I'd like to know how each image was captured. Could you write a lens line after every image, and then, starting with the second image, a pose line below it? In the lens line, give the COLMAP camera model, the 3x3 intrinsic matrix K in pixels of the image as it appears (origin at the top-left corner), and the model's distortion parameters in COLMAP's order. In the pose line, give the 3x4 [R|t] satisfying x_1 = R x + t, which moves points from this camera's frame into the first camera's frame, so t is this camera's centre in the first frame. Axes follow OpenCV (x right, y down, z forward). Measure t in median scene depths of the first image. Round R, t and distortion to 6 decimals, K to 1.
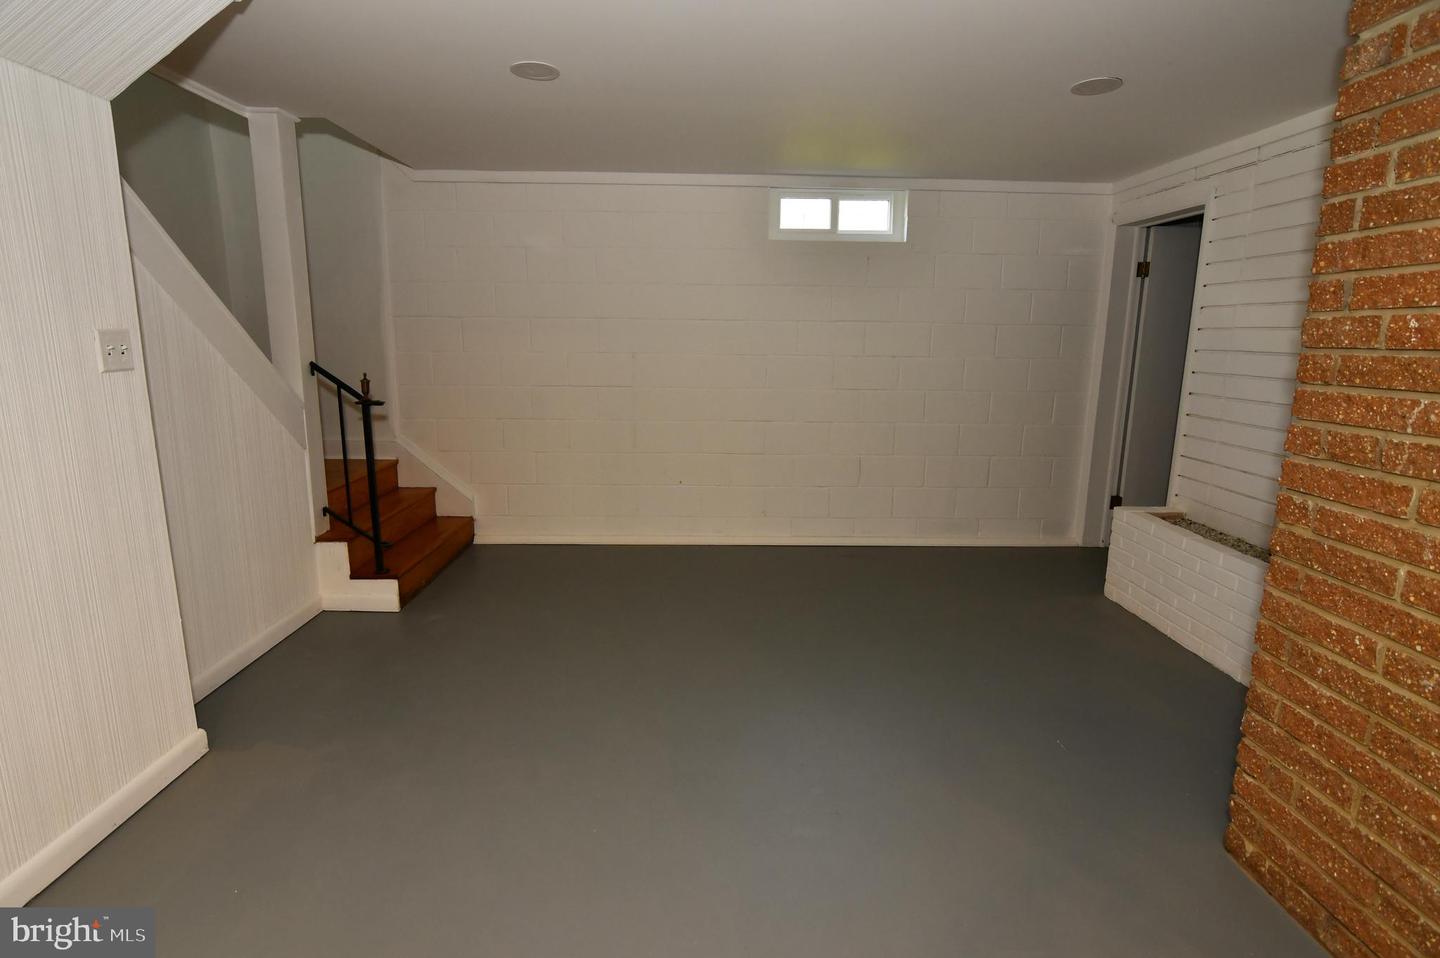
lens RADIAL K [[698.4, 0, 717.9], [0, 698.4, 472.2], [0, 0, 1]] dist [-0.034197, 0.011038]
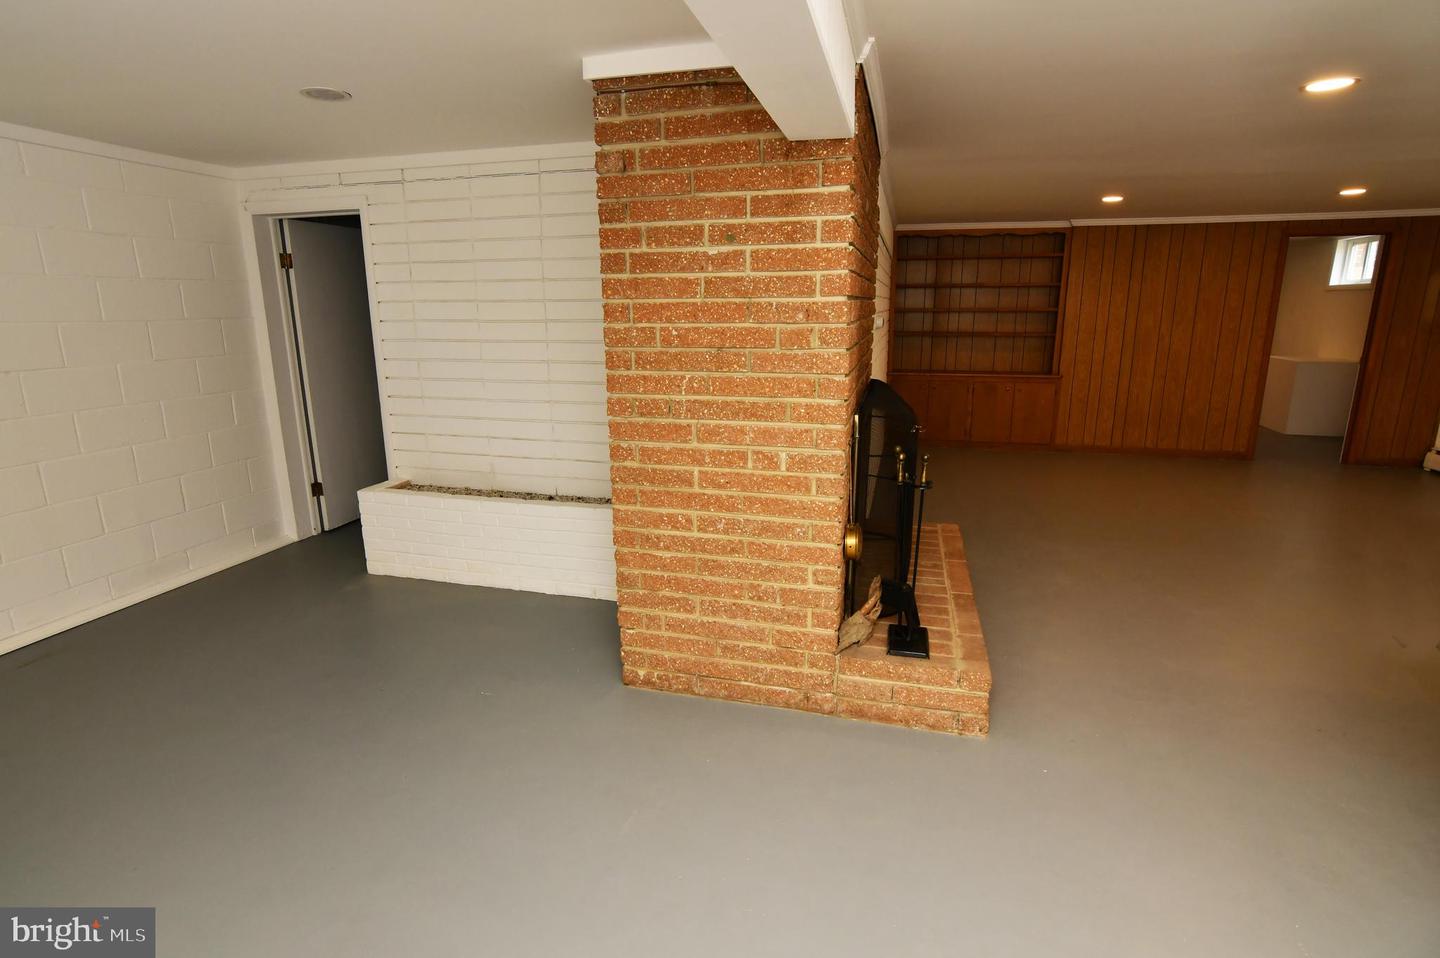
lens RADIAL K [[698.4, 0, 717.9], [0, 698.4, 472.2], [0, 0, 1]] dist [-0.034197, 0.011038]
pose [[0.283881, -0.233027, 0.930113, -0.619624], [0.194054, 0.963910, 0.182267, -0.159534], [-0.939018, 0.128750, 0.318856, 0.340197]]
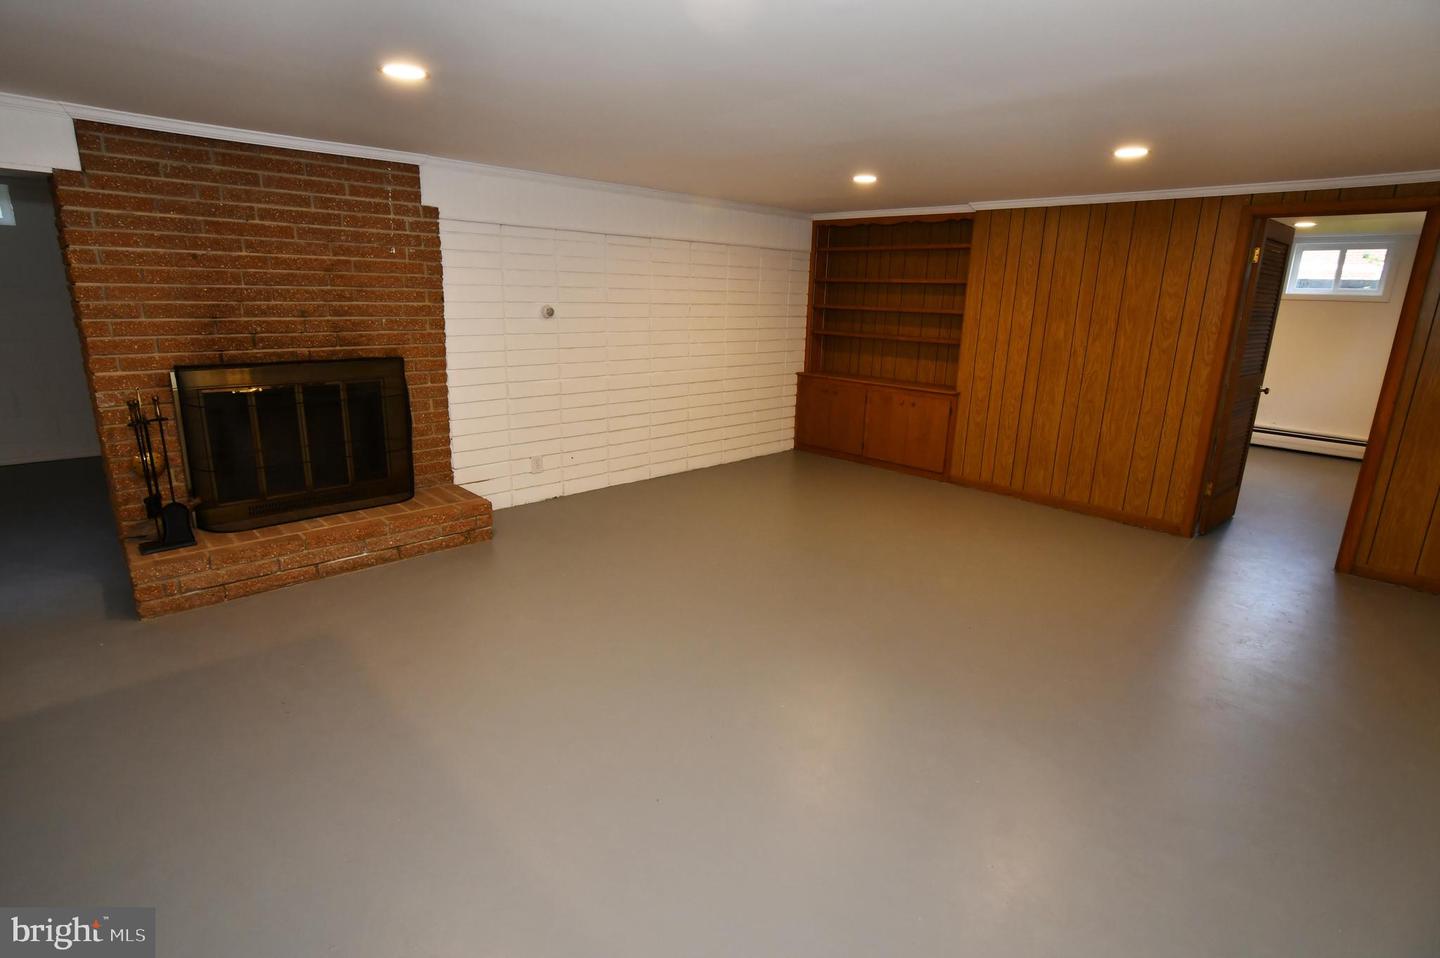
lens RADIAL K [[698.4, 0, 717.9], [0, 698.4, 472.2], [0, 0, 1]] dist [-0.034197, 0.011038]
pose [[0.740088, -0.160610, 0.653050, 1.414864], [0.112386, 0.986945, 0.115363, 0.515883], [-0.663053, -0.011985, 0.748477, -3.337377]]
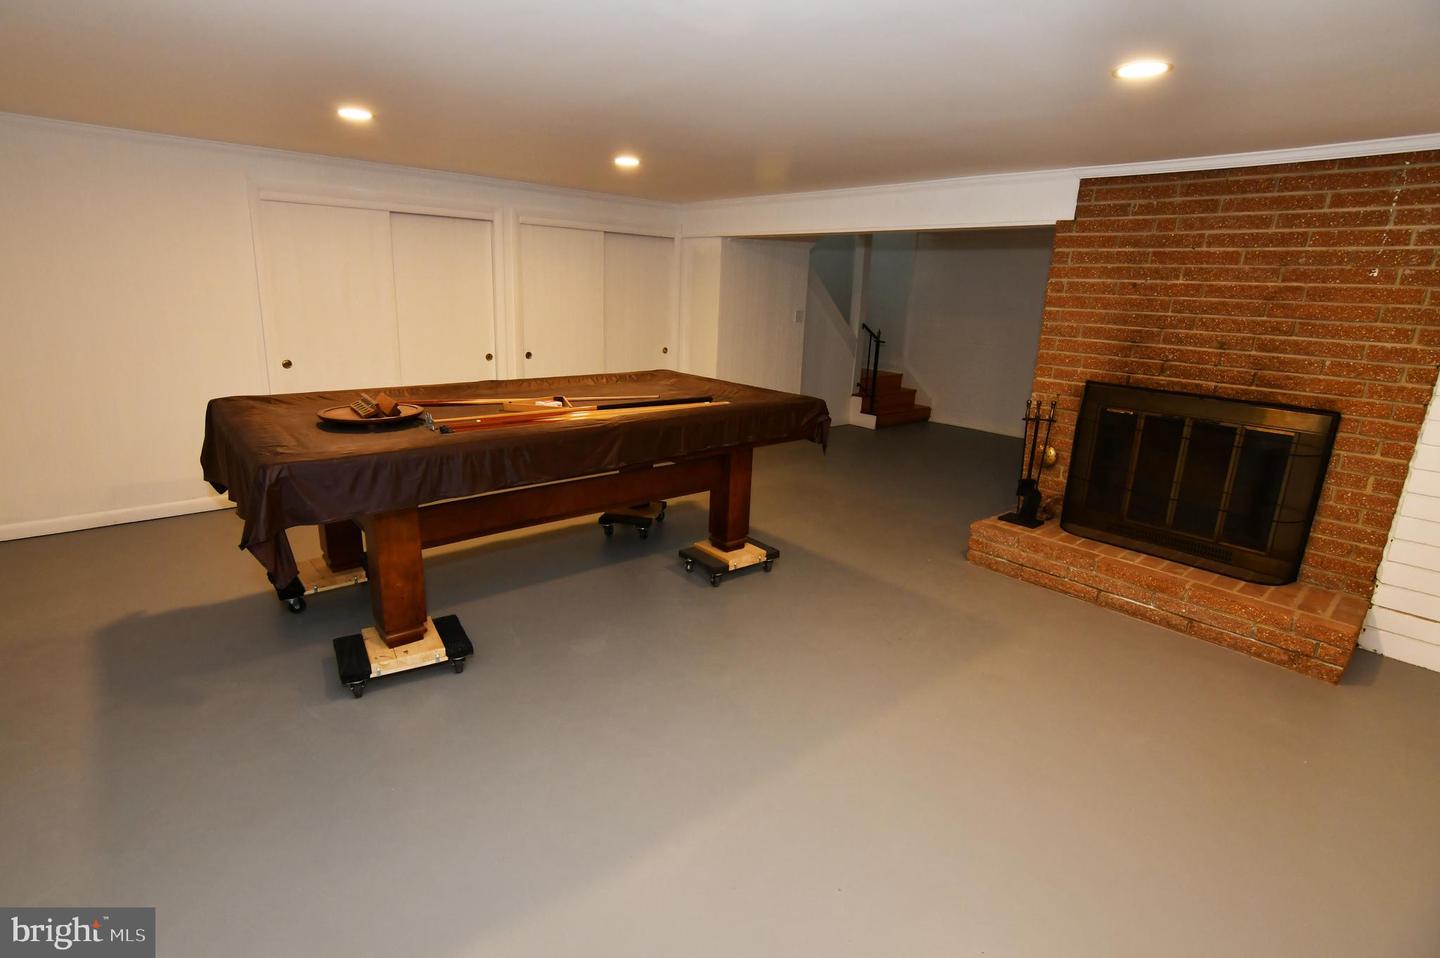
lens RADIAL K [[698.4, 0, 717.9], [0, 698.4, 472.2], [0, 0, 1]] dist [-0.034197, 0.011038]
pose [[0.638578, 0.203947, -0.742040, 3.222027], [-0.177461, 0.977281, 0.115885, 0.511751], [0.748817, 0.057681, 0.660263, -3.150514]]
